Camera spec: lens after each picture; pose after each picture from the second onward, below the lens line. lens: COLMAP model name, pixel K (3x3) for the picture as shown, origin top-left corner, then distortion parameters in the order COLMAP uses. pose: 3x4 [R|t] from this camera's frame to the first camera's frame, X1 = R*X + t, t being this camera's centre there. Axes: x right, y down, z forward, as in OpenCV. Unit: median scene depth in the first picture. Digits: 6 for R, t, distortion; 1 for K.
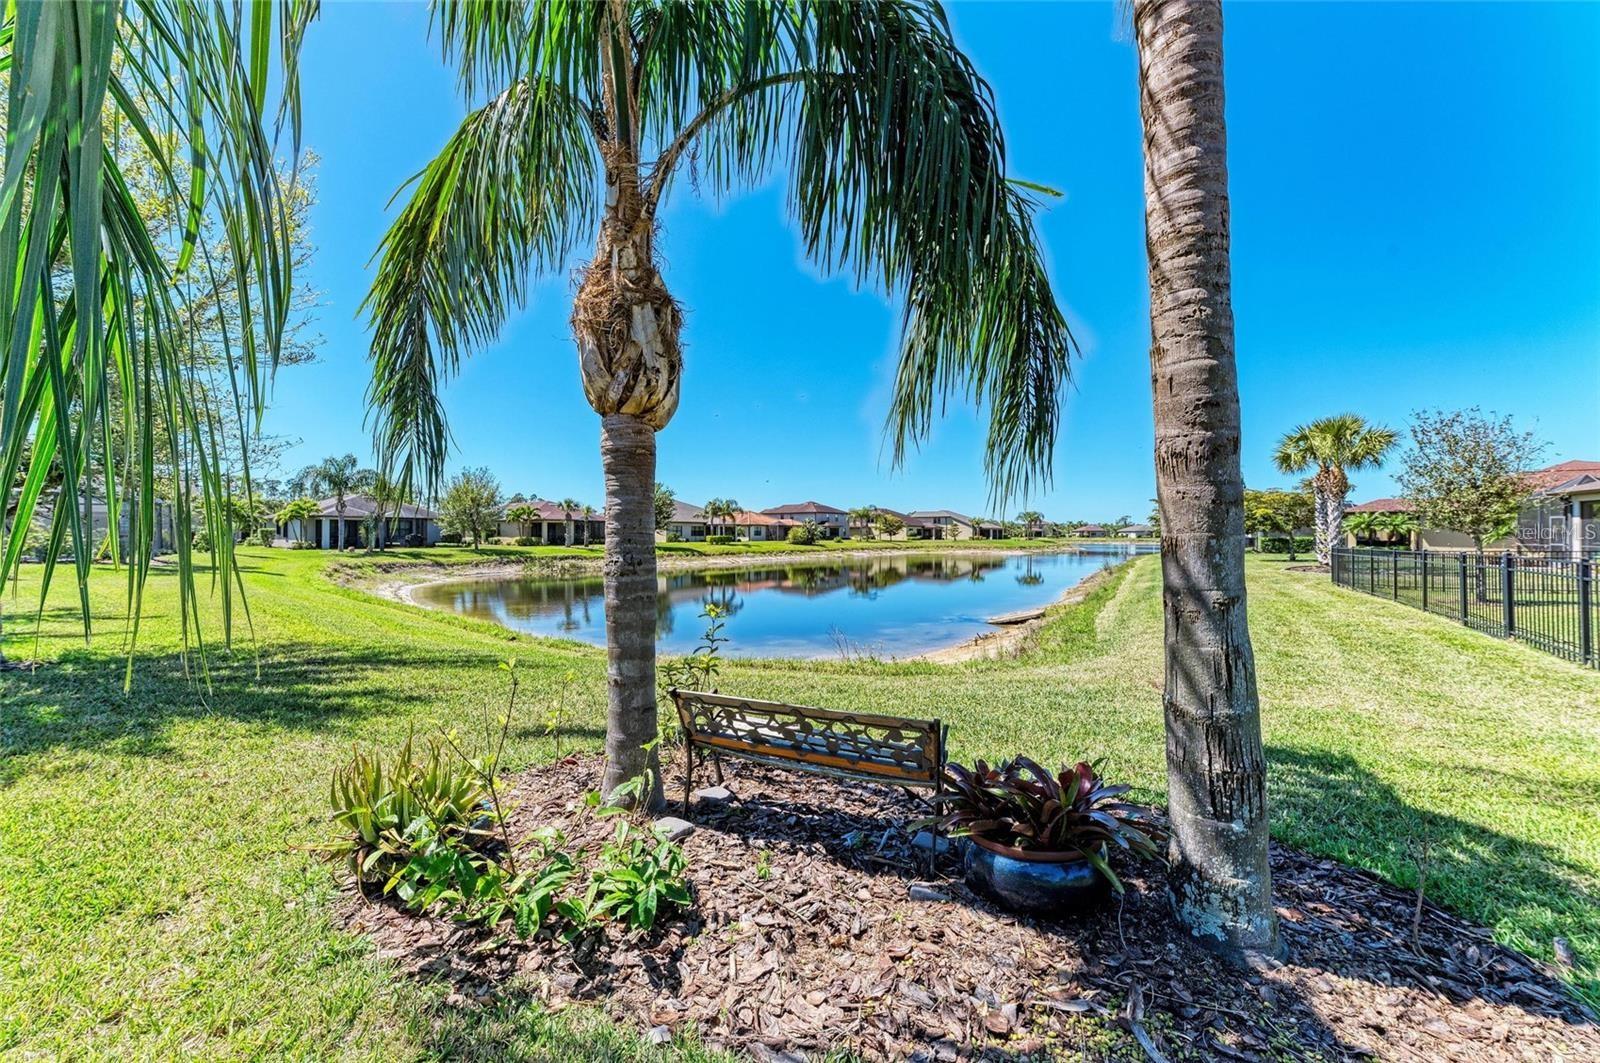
lens RADIAL K [[577.4, 0, 801.7], [0, 577.4, 535.6], [0, 0, 1]] dist [0.000277, 0.000004]
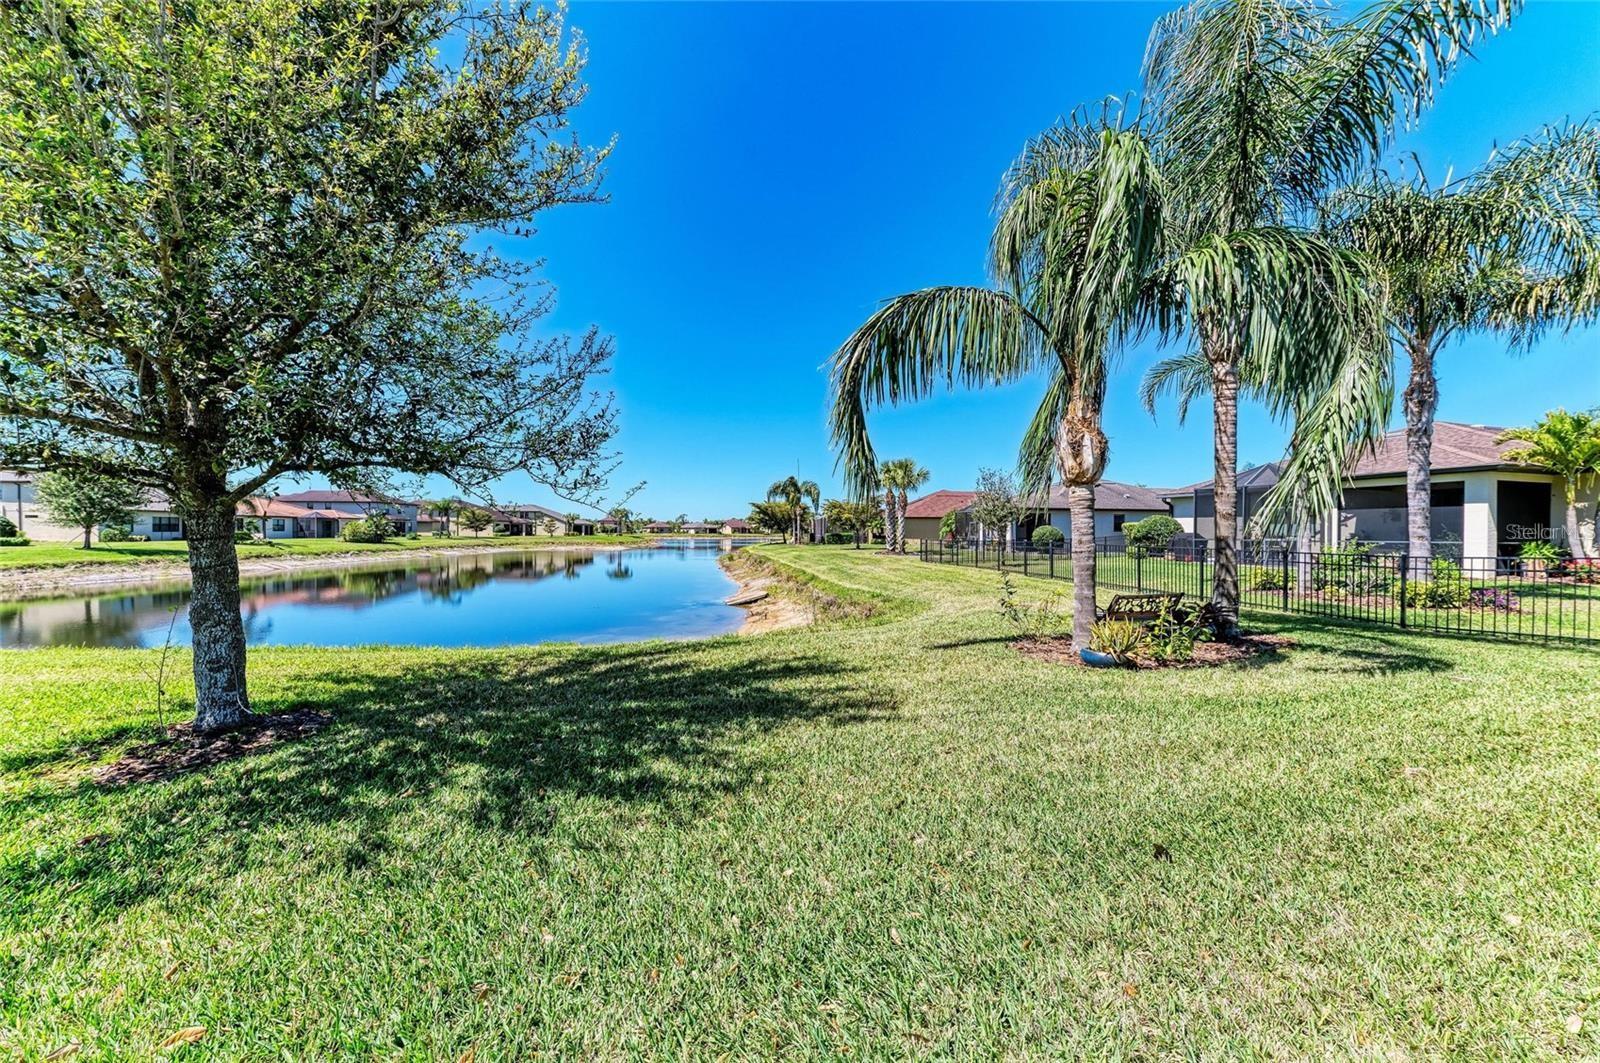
lens RADIAL K [[577.4, 0, 805.2], [0, 577.4, 531.2], [0, 0, 1]] dist [0.000277, 0.000004]
pose [[0.699737, 0.001439, 0.714399, -0.125786], [-0.001222, 0.999999, -0.000817, -0.000176], [-0.714400, -0.000301, 0.699738, 0.015127]]
